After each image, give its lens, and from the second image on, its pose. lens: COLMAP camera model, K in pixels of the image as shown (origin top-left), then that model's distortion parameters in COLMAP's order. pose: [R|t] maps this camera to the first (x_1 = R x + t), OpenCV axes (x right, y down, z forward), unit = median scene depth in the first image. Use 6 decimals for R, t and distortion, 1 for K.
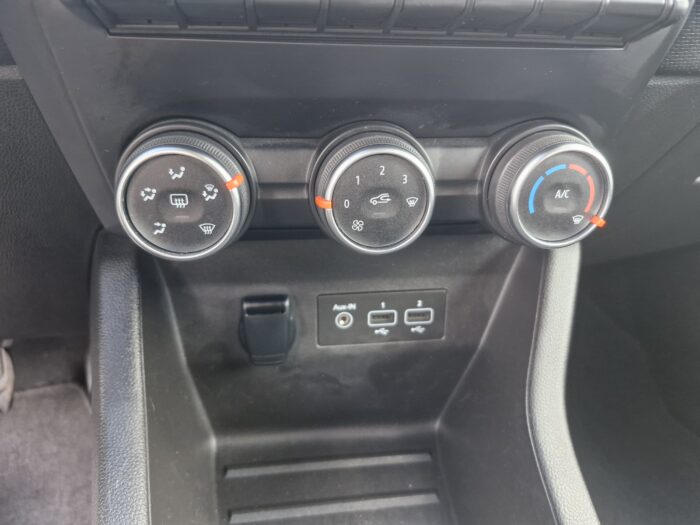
lens RADIAL K [[463.1, 0, 350.0], [0, 463.1, 262.5], [0, 0, 1]] dist [0.084318, -0.095069]
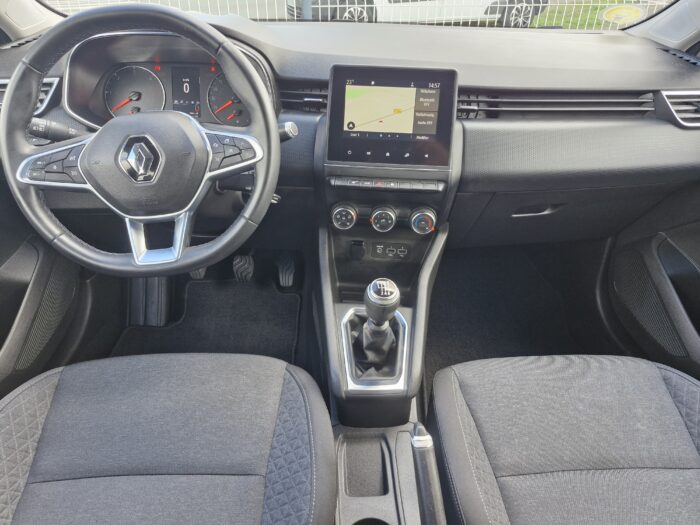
lens RADIAL K [[463.1, 0, 350.0], [0, 463.1, 262.5], [0, 0, 1]] dist [0.084318, -0.095069]
pose [[0.978181, 0.102634, -0.180631, 0.611358], [-0.091196, 0.993331, 0.070547, -0.010262], [0.186666, -0.052535, 0.981018, -3.633142]]
